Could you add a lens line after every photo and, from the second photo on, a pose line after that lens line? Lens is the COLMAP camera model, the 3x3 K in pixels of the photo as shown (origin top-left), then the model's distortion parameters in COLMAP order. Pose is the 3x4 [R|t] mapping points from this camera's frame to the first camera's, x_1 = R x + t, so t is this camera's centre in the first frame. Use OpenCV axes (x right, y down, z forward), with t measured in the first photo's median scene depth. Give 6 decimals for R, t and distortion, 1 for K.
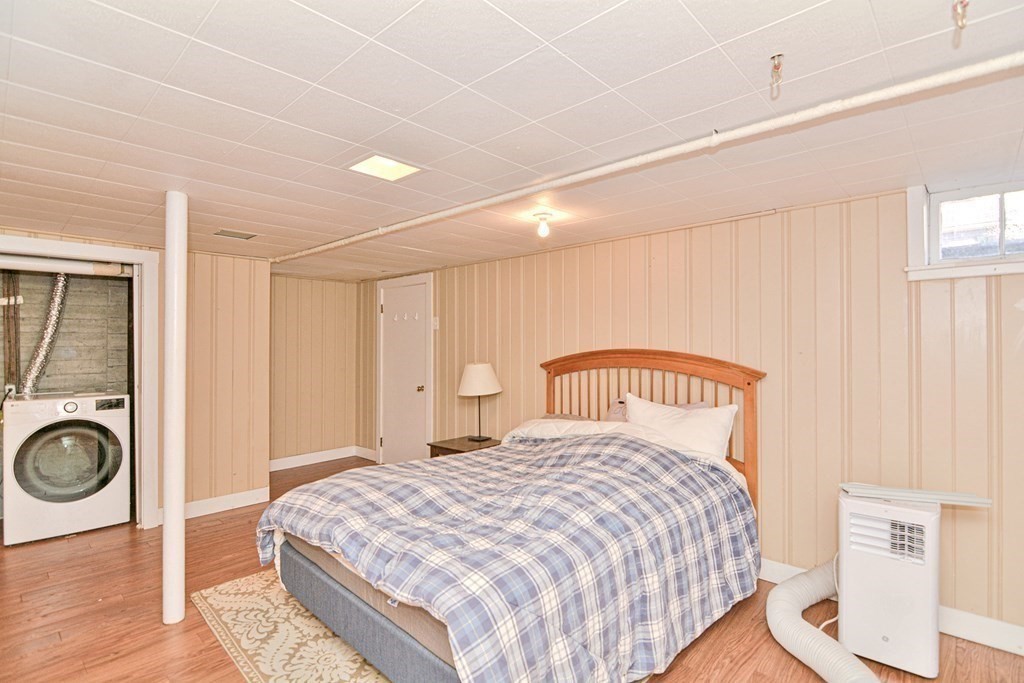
lens RADIAL K [[495.8, 0, 515.1], [0, 495.8, 336.4], [0, 0, 1]] dist [-0.001333, -0.000913]
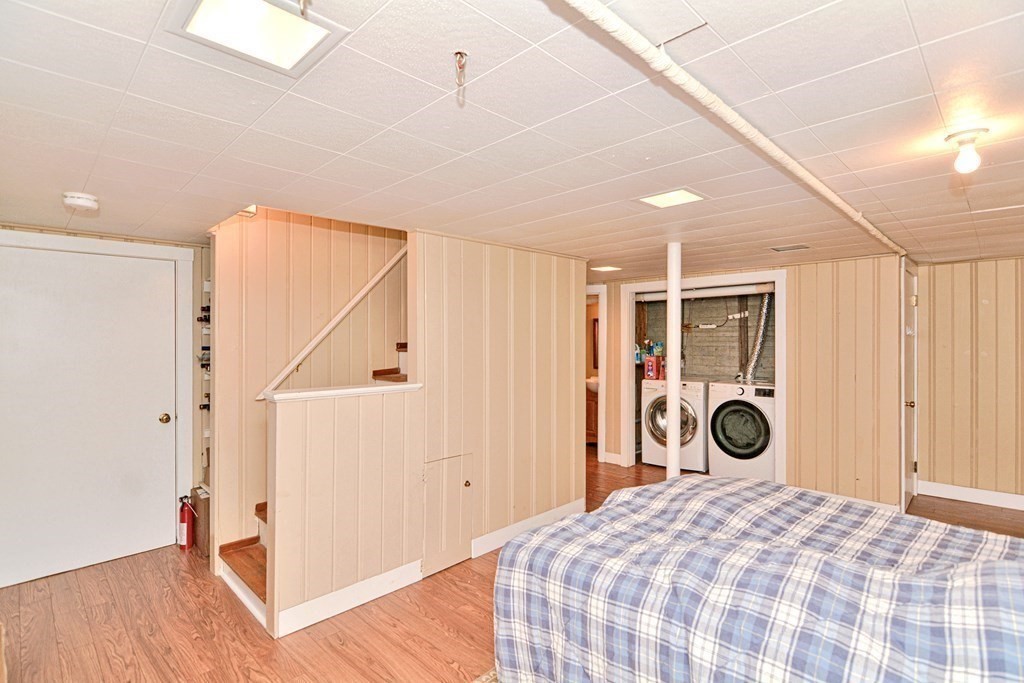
lens RADIAL K [[495.8, 0, 515.1], [0, 495.8, 336.4], [0, 0, 1]] dist [-0.001333, -0.000913]
pose [[-0.030505, -0.001089, -0.999534, 0.519004], [0.019309, 0.999812, -0.001679, -0.021297], [0.999348, -0.019351, -0.030478, 0.411665]]
